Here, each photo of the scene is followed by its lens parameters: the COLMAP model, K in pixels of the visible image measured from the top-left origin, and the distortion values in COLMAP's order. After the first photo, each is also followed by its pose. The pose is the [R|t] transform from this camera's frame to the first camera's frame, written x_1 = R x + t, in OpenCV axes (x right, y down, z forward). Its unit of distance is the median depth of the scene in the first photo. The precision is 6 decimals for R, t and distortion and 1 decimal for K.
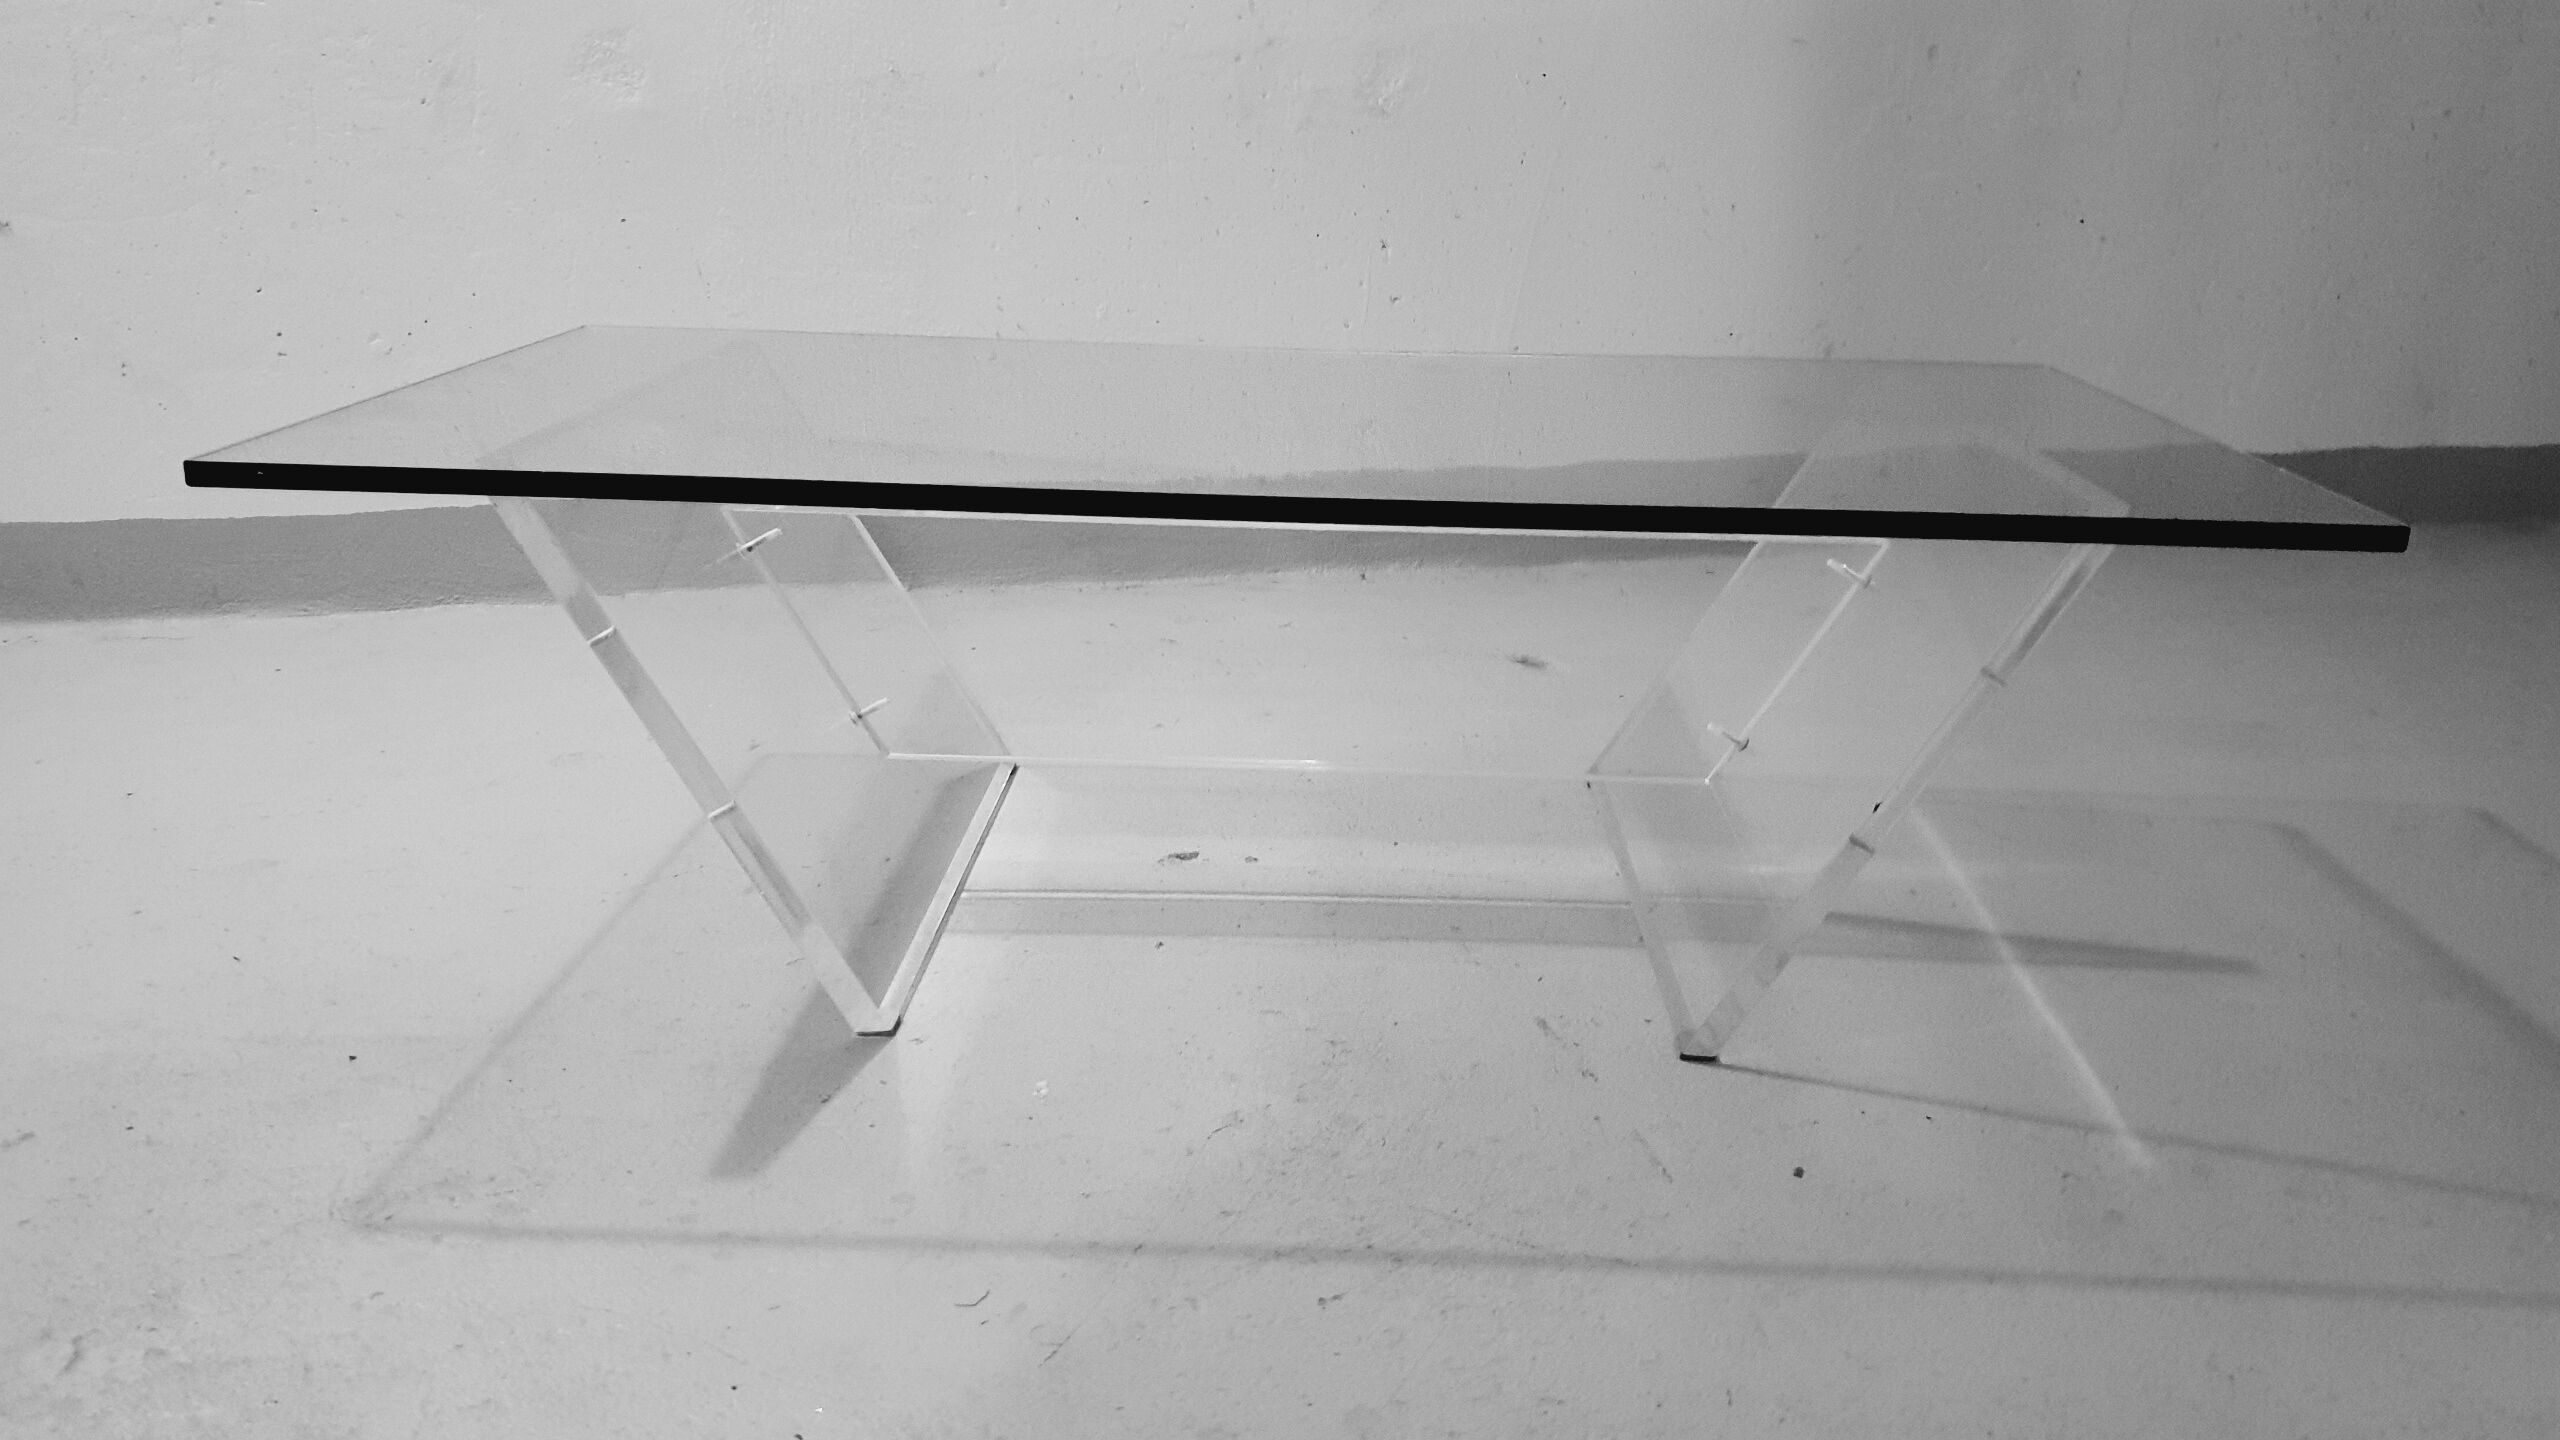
lens RADIAL K [[2011.2, 0, 1303.9], [0, 2011.2, 691.3], [0, 0, 1]] dist [0.025338, -0.024680]
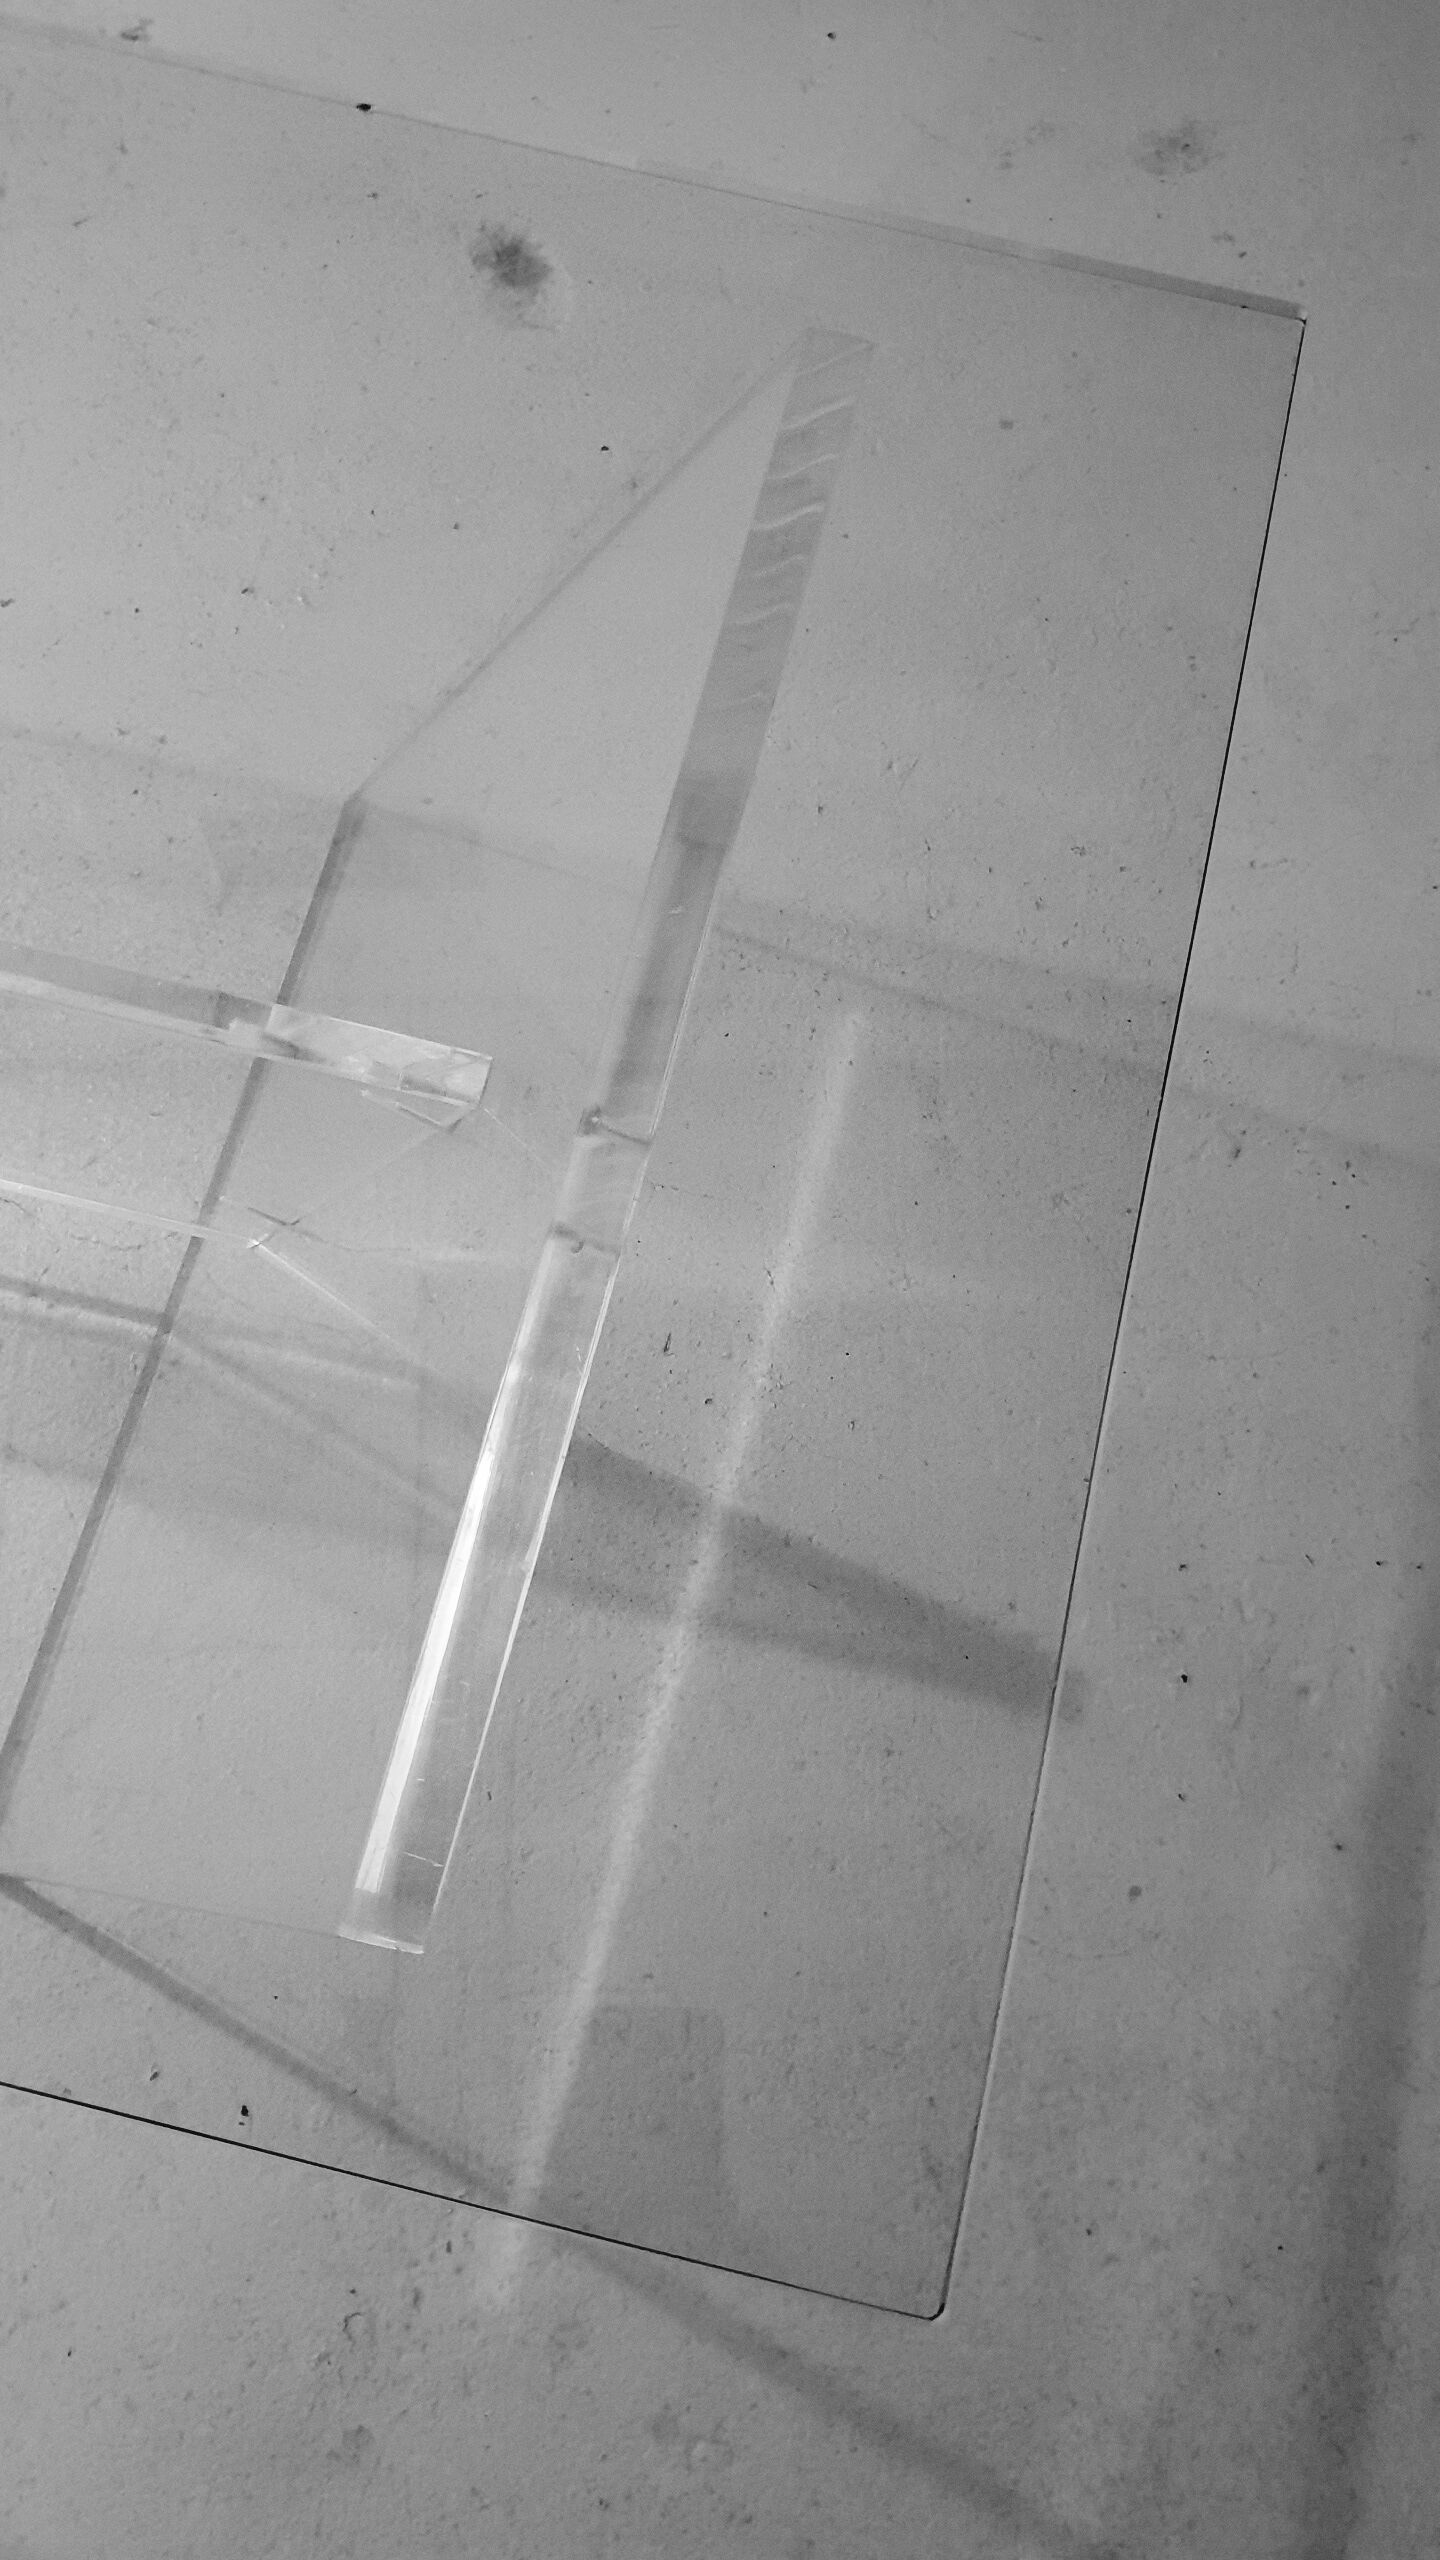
lens RADIAL K [[2011.2, 0, 765.6], [0, 2011.2, 1259.4], [0, 0, 1]] dist [0.025338, -0.024680]
pose [[0.978301, 0.201321, -0.048964, 0.398145], [-0.088936, 0.621484, 0.778362, -0.426809], [0.187131, -0.757118, 0.625903, 0.735283]]
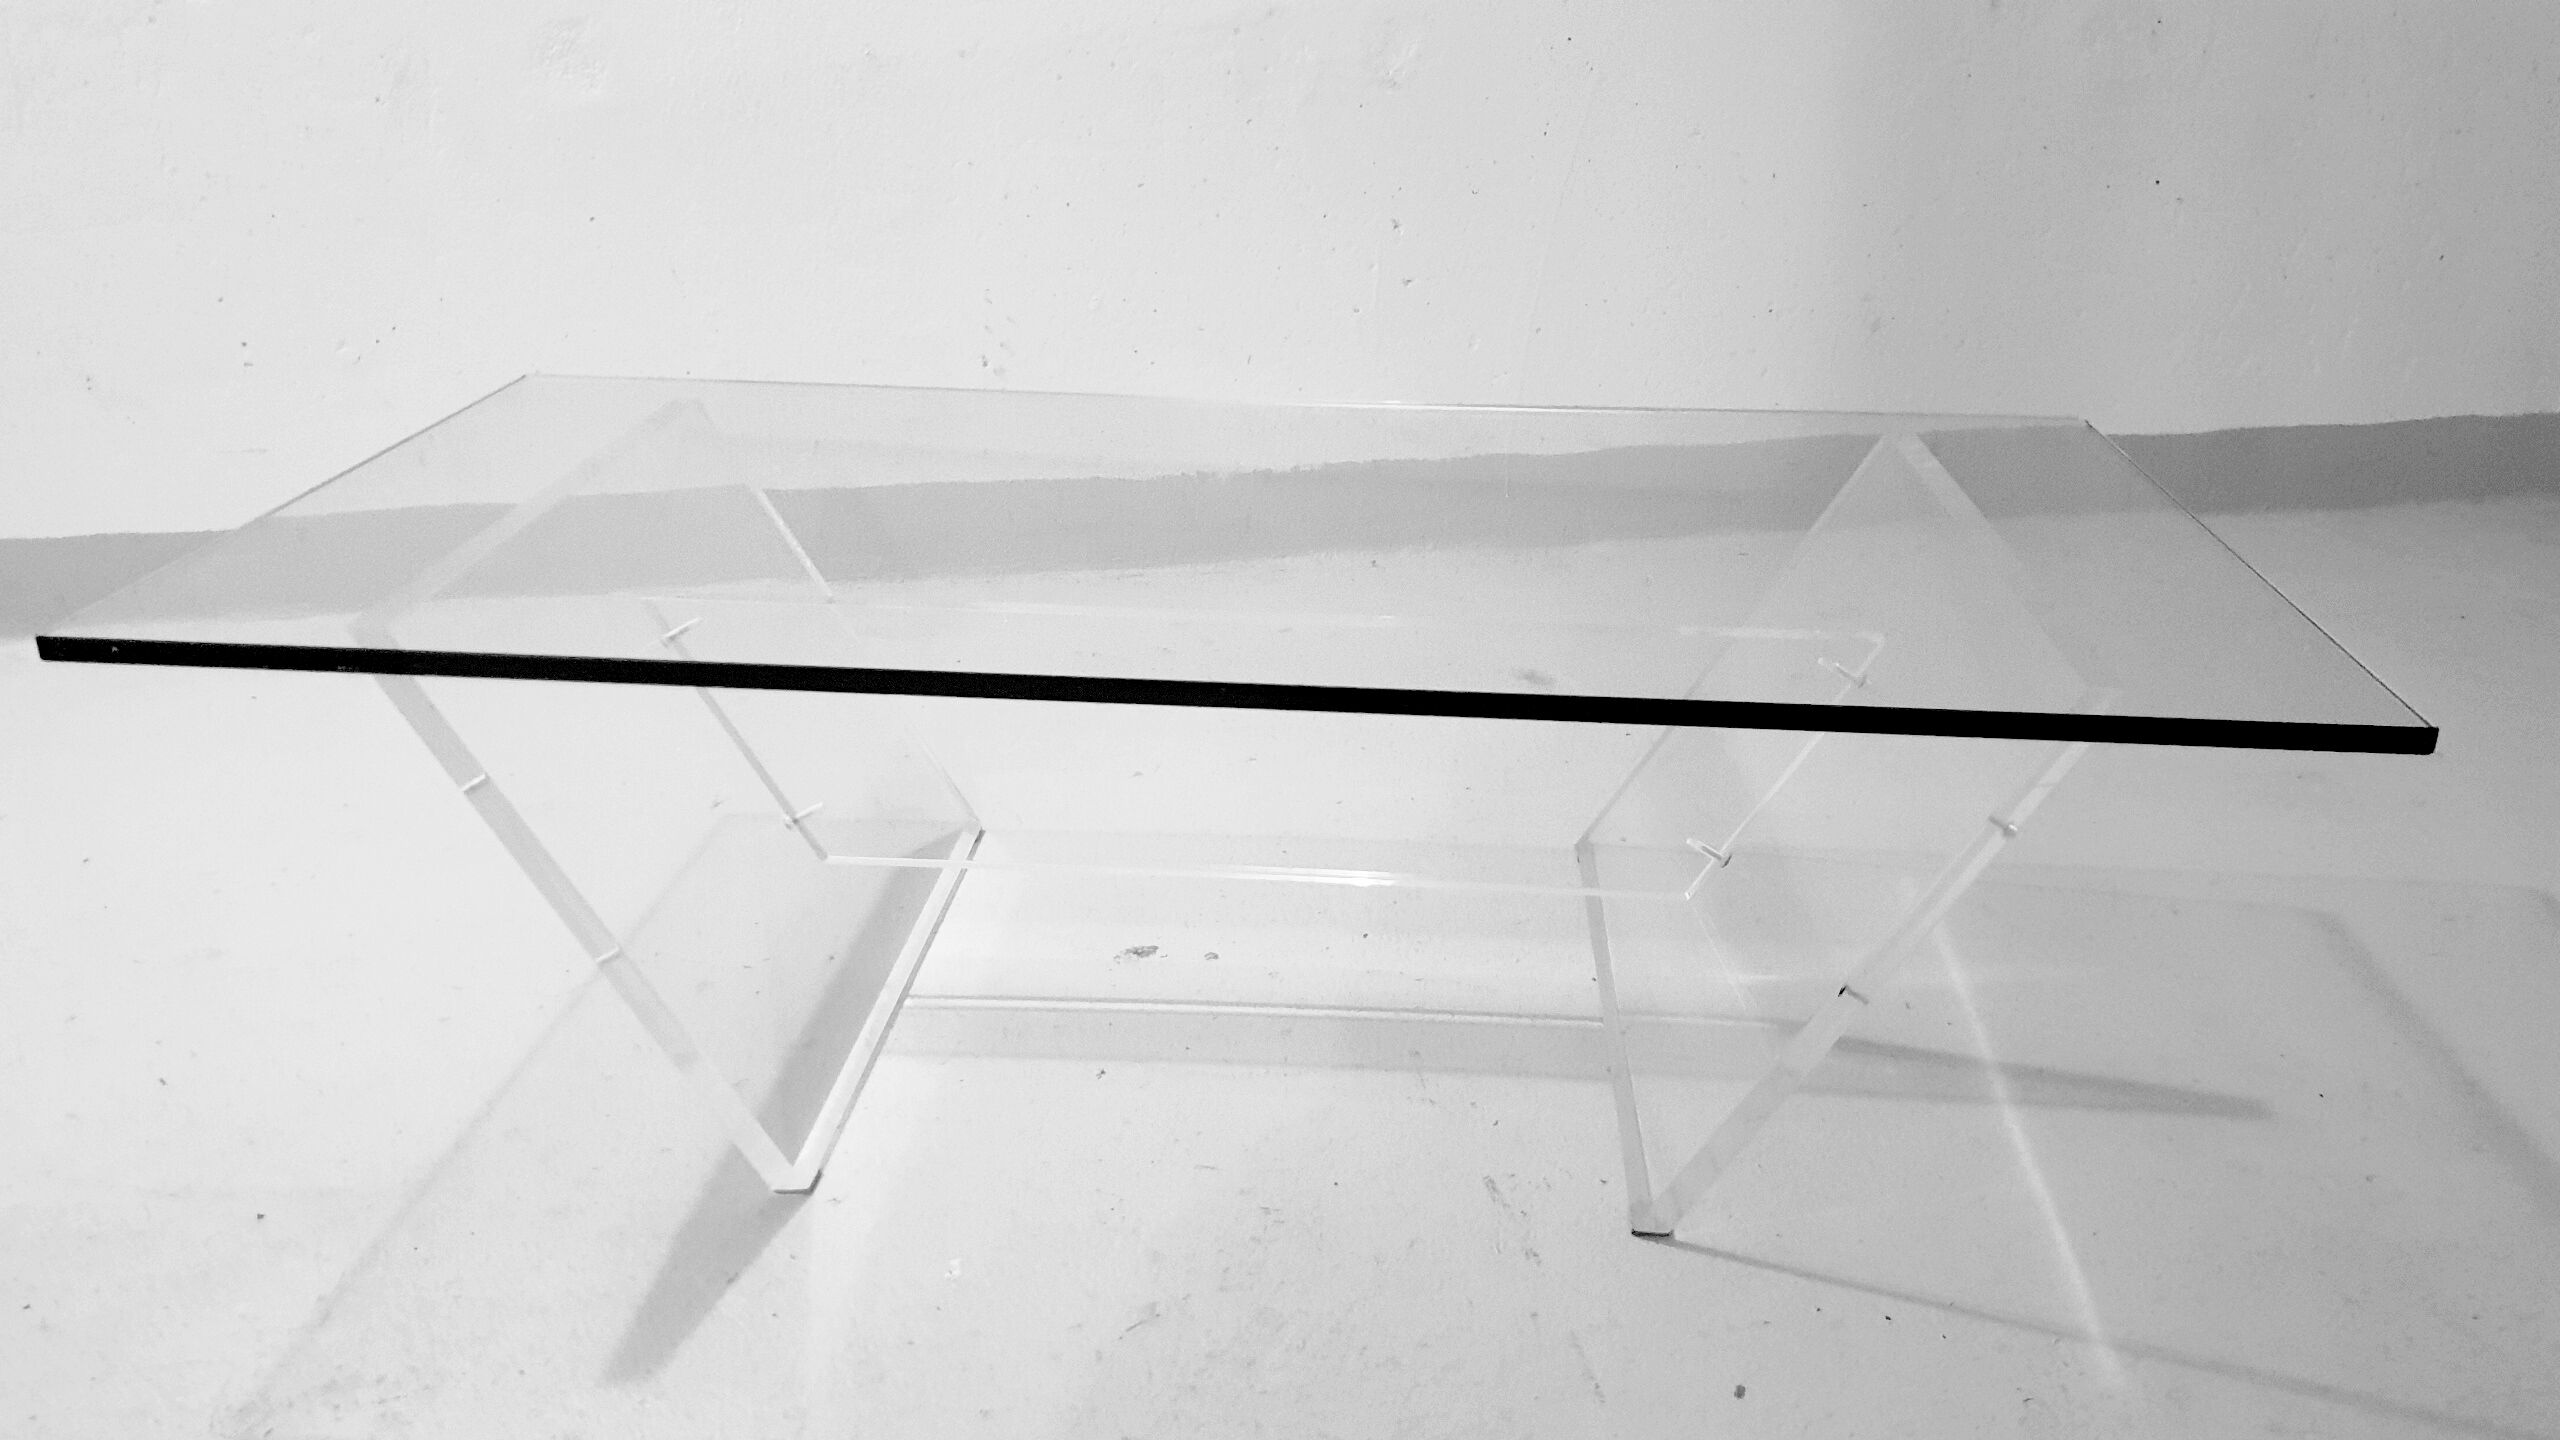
lens RADIAL K [[2011.2, 0, 1293.0], [0, 2011.2, 713.2], [0, 0, 1]] dist [0.025338, -0.024680]
pose [[0.998753, 0.005686, -0.049599, 0.068310], [-0.001102, 0.995762, 0.091960, -0.137890], [0.049912, -0.091790, 0.994527, 0.067616]]
